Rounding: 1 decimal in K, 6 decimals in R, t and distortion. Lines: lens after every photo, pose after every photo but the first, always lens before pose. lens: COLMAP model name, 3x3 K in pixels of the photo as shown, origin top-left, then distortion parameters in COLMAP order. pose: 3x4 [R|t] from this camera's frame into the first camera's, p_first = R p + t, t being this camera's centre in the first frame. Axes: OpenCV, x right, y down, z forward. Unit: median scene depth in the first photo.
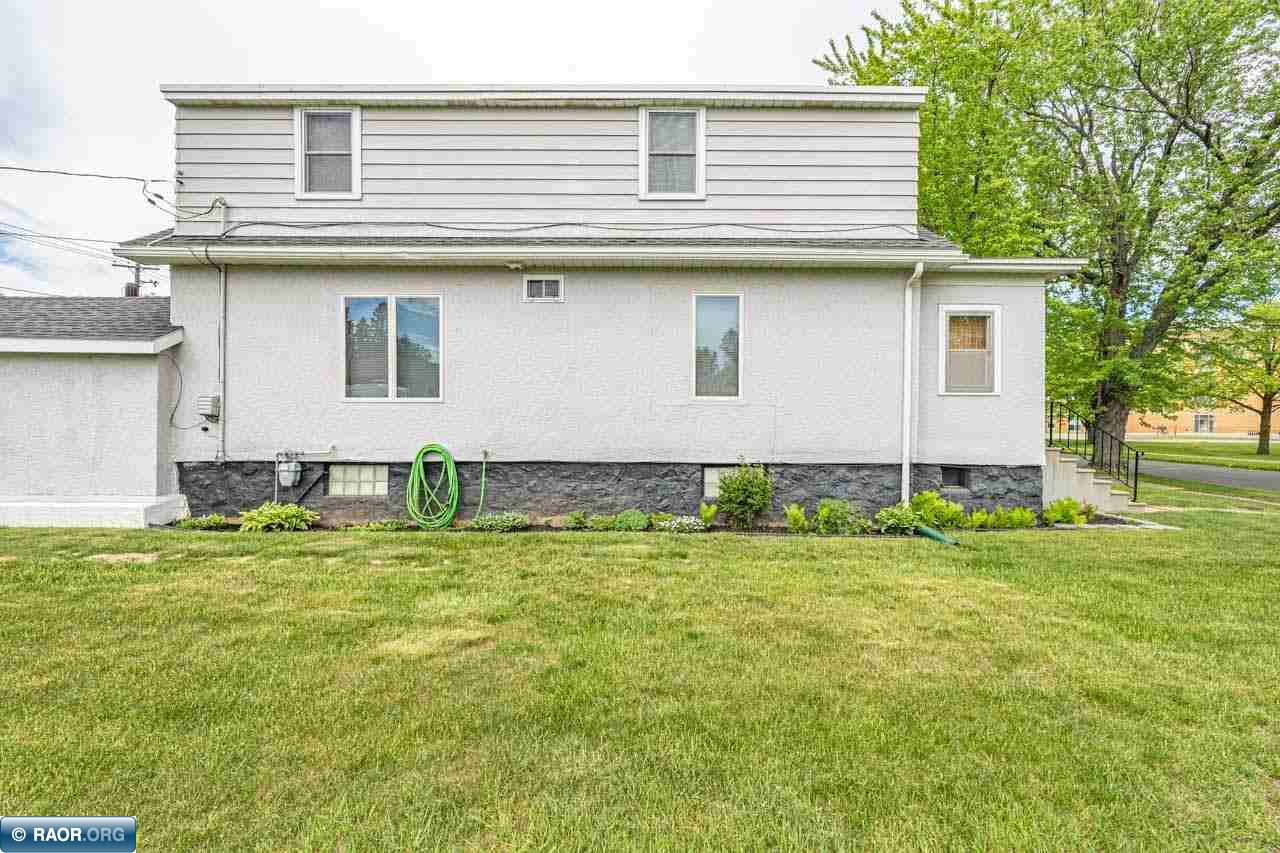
lens RADIAL K [[516.0, 0, 640.2], [0, 516.0, 448.4], [0, 0, 1]] dist [-0.002431, -0.000063]
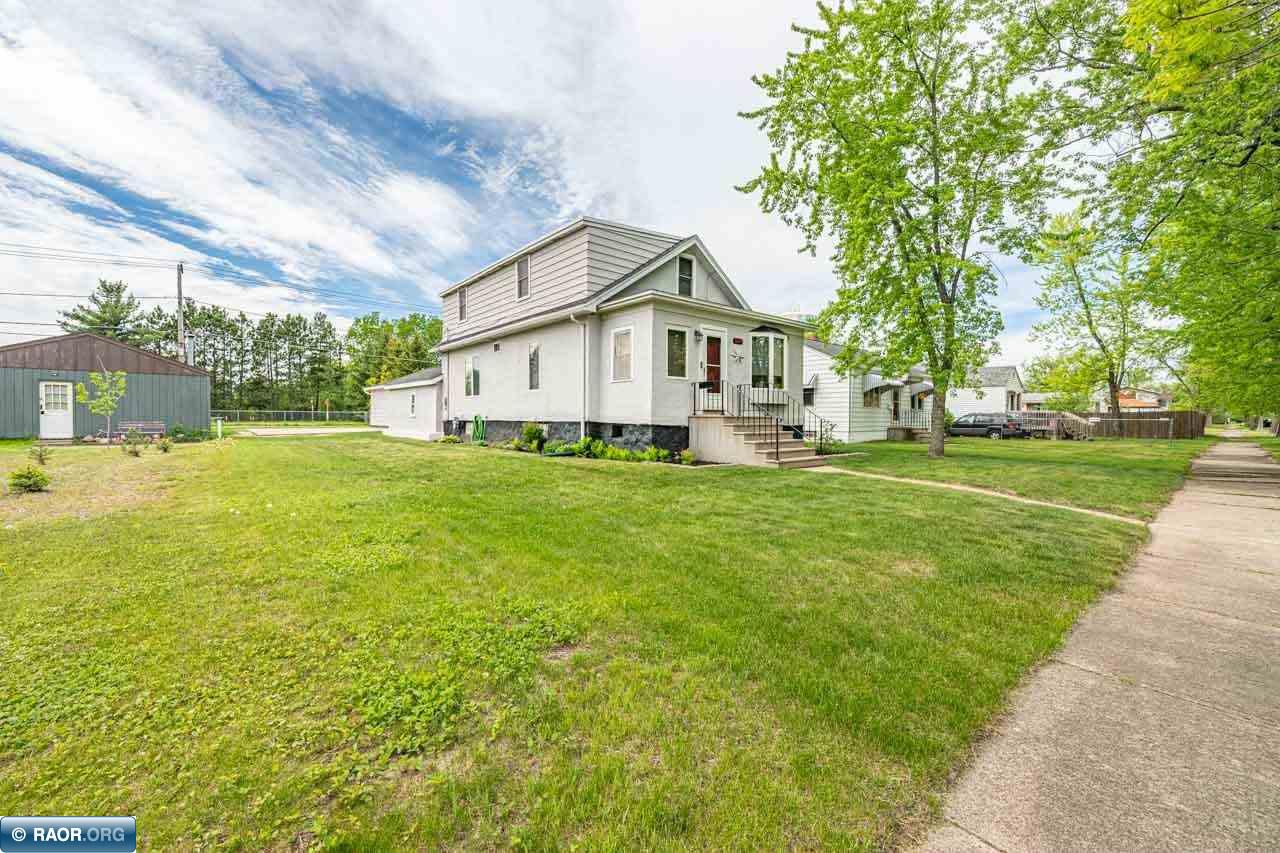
lens RADIAL K [[516.0, 0, 640.5], [0, 516.0, 423.0], [0, 0, 1]] dist [-0.002431, -0.000063]
pose [[0.643113, 0.008994, -0.765719, 2.051024], [-0.003829, 0.999956, 0.008530, 0.016221], [0.765762, -0.002554, 0.643119, -0.023878]]
